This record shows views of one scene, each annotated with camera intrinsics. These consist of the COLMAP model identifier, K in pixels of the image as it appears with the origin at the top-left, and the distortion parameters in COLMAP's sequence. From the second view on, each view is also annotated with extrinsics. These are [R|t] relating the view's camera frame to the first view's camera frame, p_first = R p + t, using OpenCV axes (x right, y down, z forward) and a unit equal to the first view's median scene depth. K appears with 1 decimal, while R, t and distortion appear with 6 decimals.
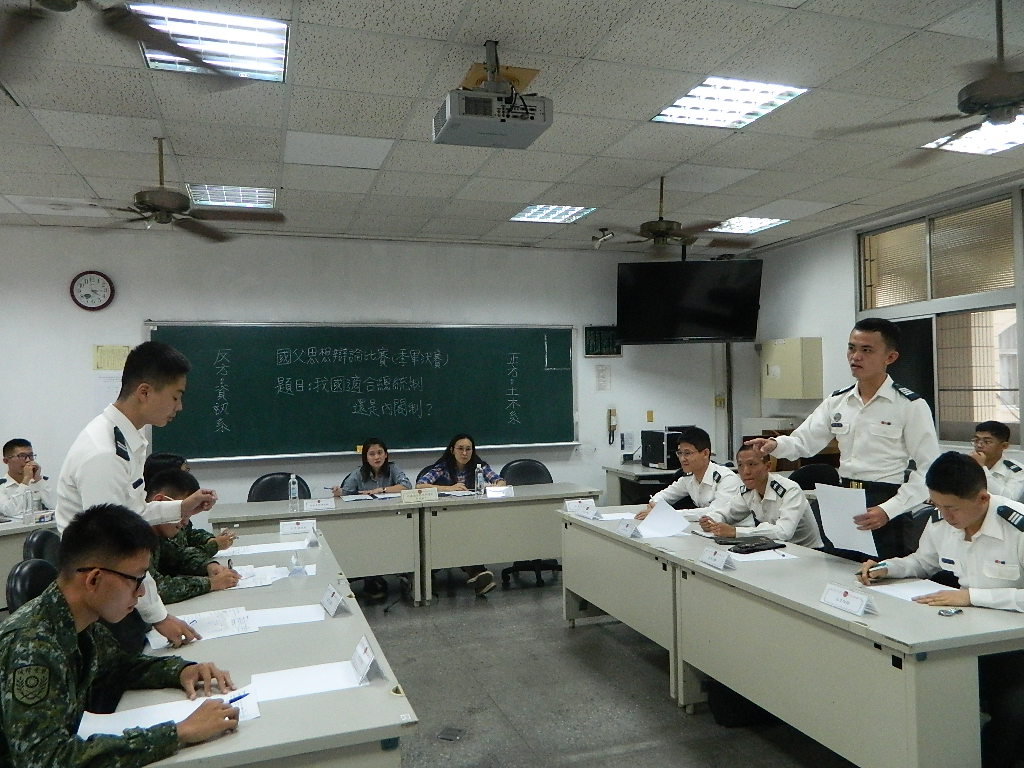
lens RADIAL K [[761.0, 0, 510.7], [0, 761.0, 374.7], [0, 0, 1]] dist [0.010217, -0.007318]
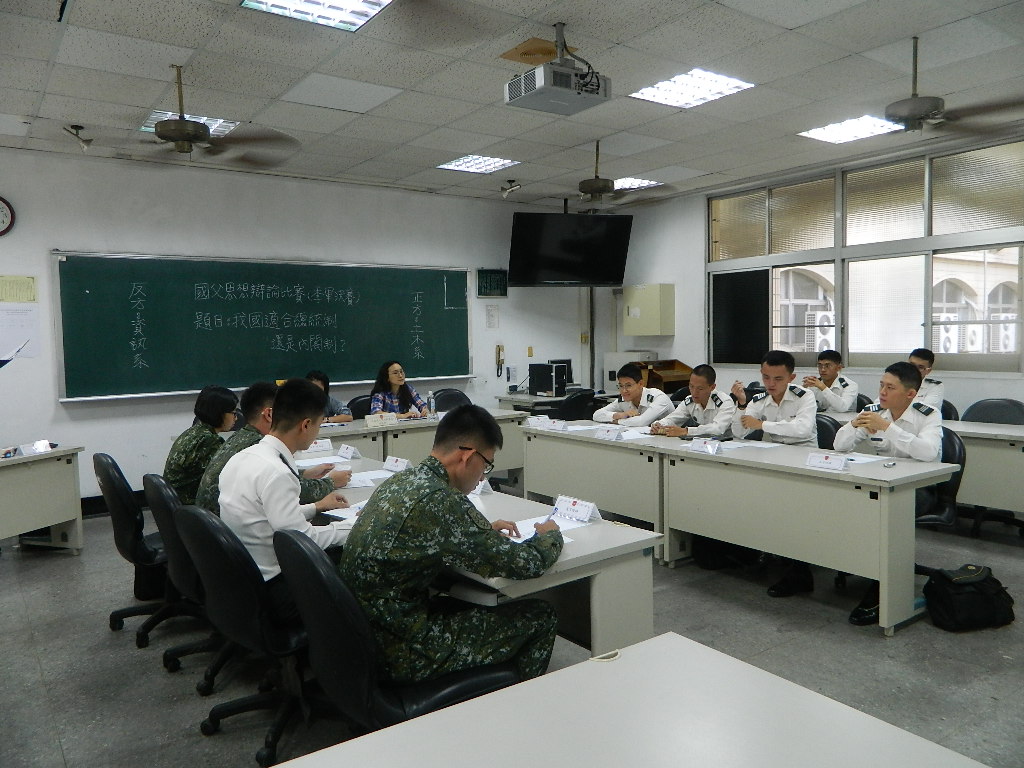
lens RADIAL K [[761.0, 0, 509.3], [0, 761.0, 374.2], [0, 0, 1]] dist [0.010217, -0.007318]
pose [[0.954164, -0.014252, 0.298946, -0.211778], [-0.006271, 0.997694, 0.067578, 0.014072], [-0.299220, -0.066355, 0.951874, -0.068350]]
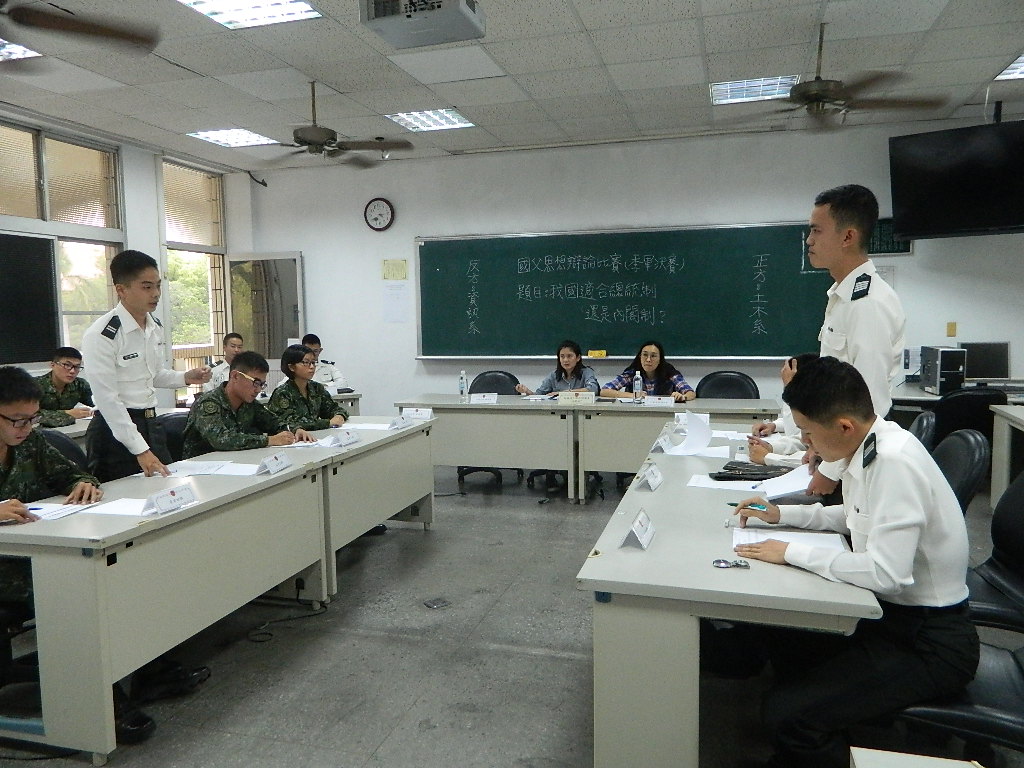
lens RADIAL K [[761.0, 0, 510.3], [0, 761.0, 378.7], [0, 0, 1]] dist [0.010217, -0.007318]
pose [[0.823487, 0.058355, -0.564326, 0.300109], [0.009478, 0.993142, 0.116528, 0.009783], [0.567256, -0.101307, 0.817287, 0.092649]]
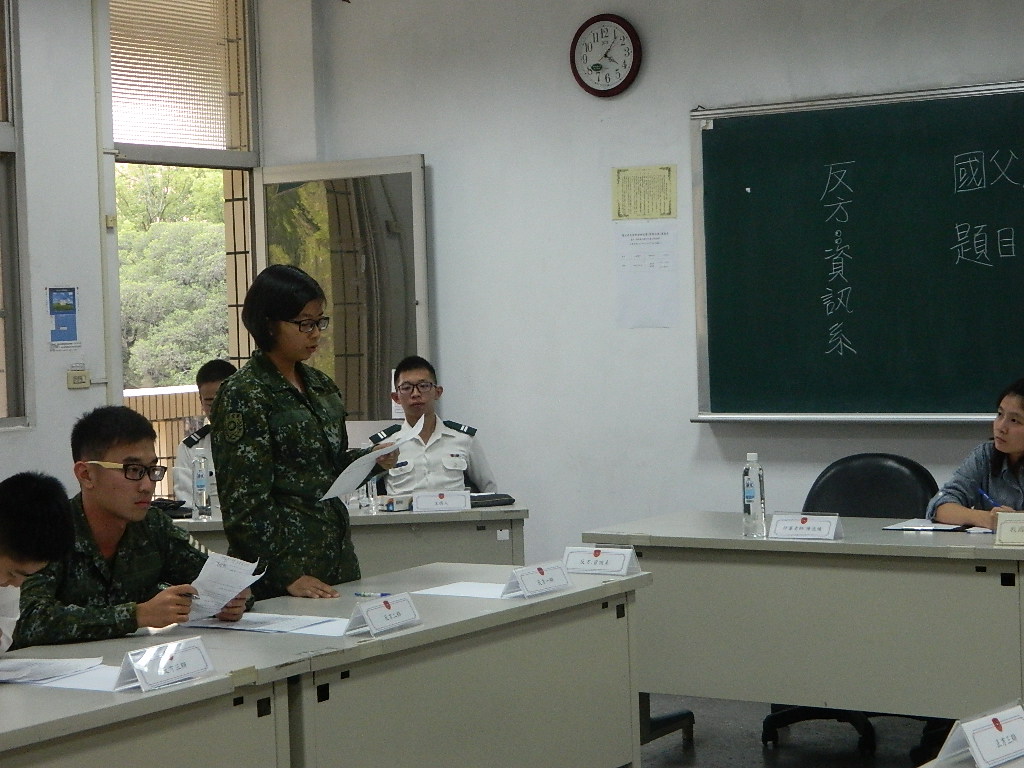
lens RADIAL K [[2064.2, 0, 505.9], [0, 2064.2, 361.0], [0, 0, 1]] dist [0.033235, 0.000000]
pose [[0.616142, 0.024010, -0.787269, 0.410097], [0.034024, 0.997791, 0.057058, 0.005438], [0.786900, -0.061942, 0.613964, 0.129001]]
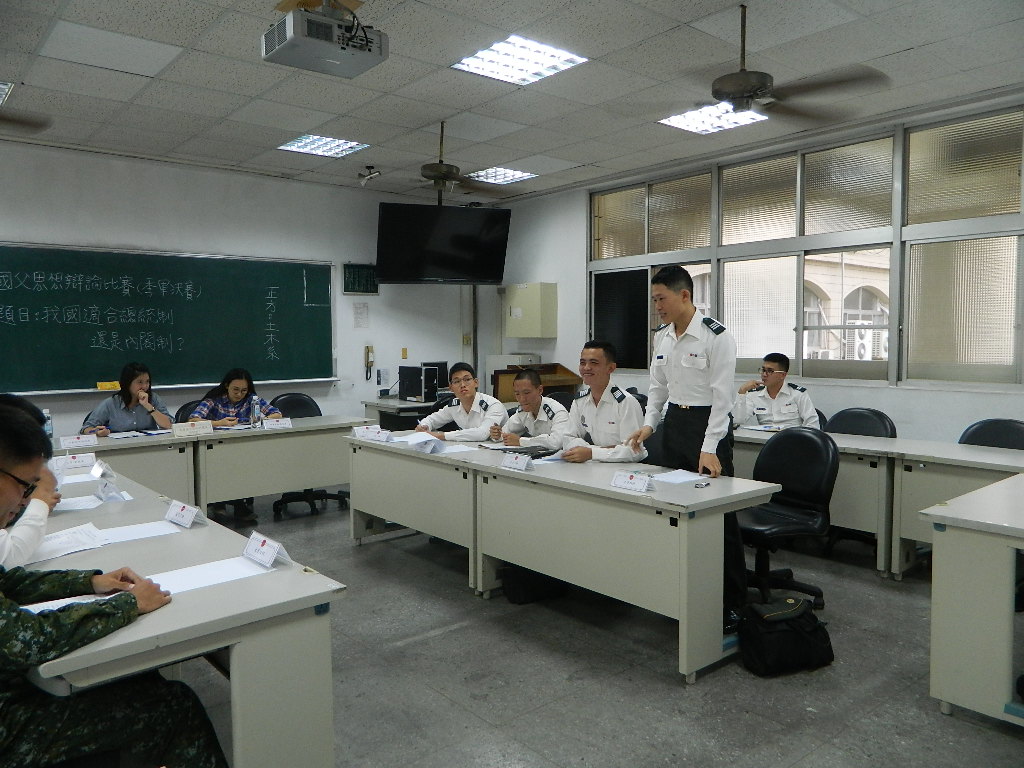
lens RADIAL K [[761.0, 0, 509.8], [0, 761.0, 376.9], [0, 0, 1]] dist [0.010217, -0.007318]
pose [[0.929709, -0.006944, 0.368230, -0.079572], [-0.019426, 0.997506, 0.067857, 0.015320], [-0.367782, -0.070241, 0.927255, -0.030994]]
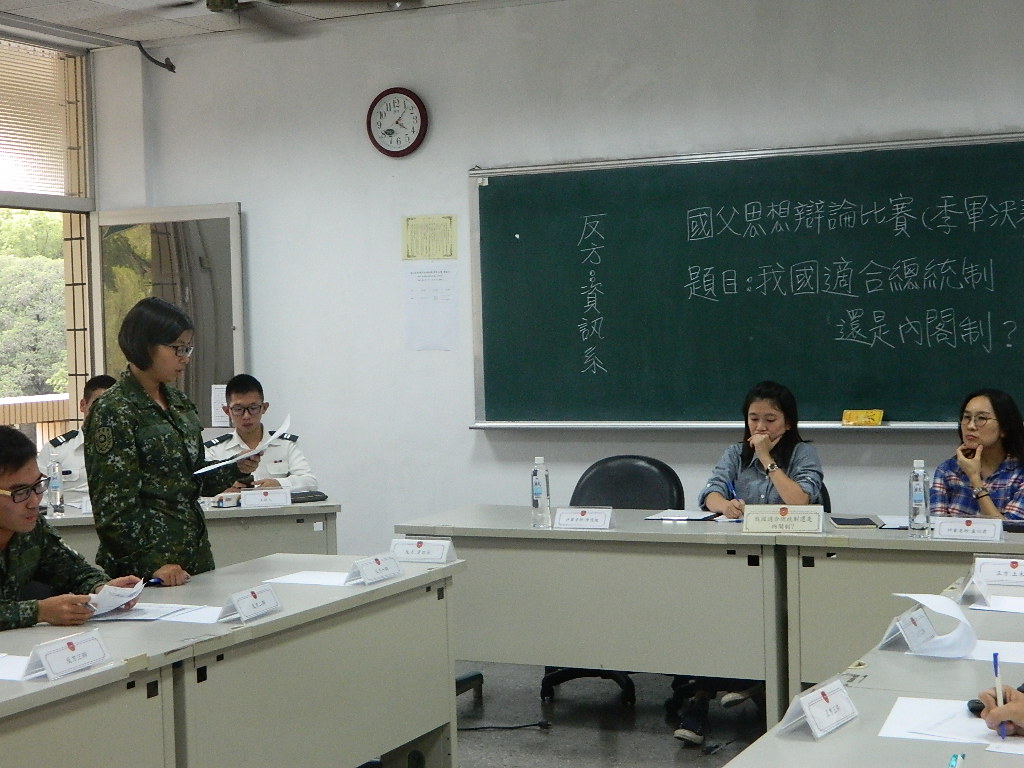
lens RADIAL K [[1683.1, 0, 507.4], [0, 1683.1, 360.5], [0, 0, 1]] dist [0.009321, 0.000000]
pose [[0.722881, 0.019165, -0.690707, 0.362151], [0.025068, 0.998230, 0.053934, 0.002712], [0.690518, -0.056302, 0.721121, 0.123308]]
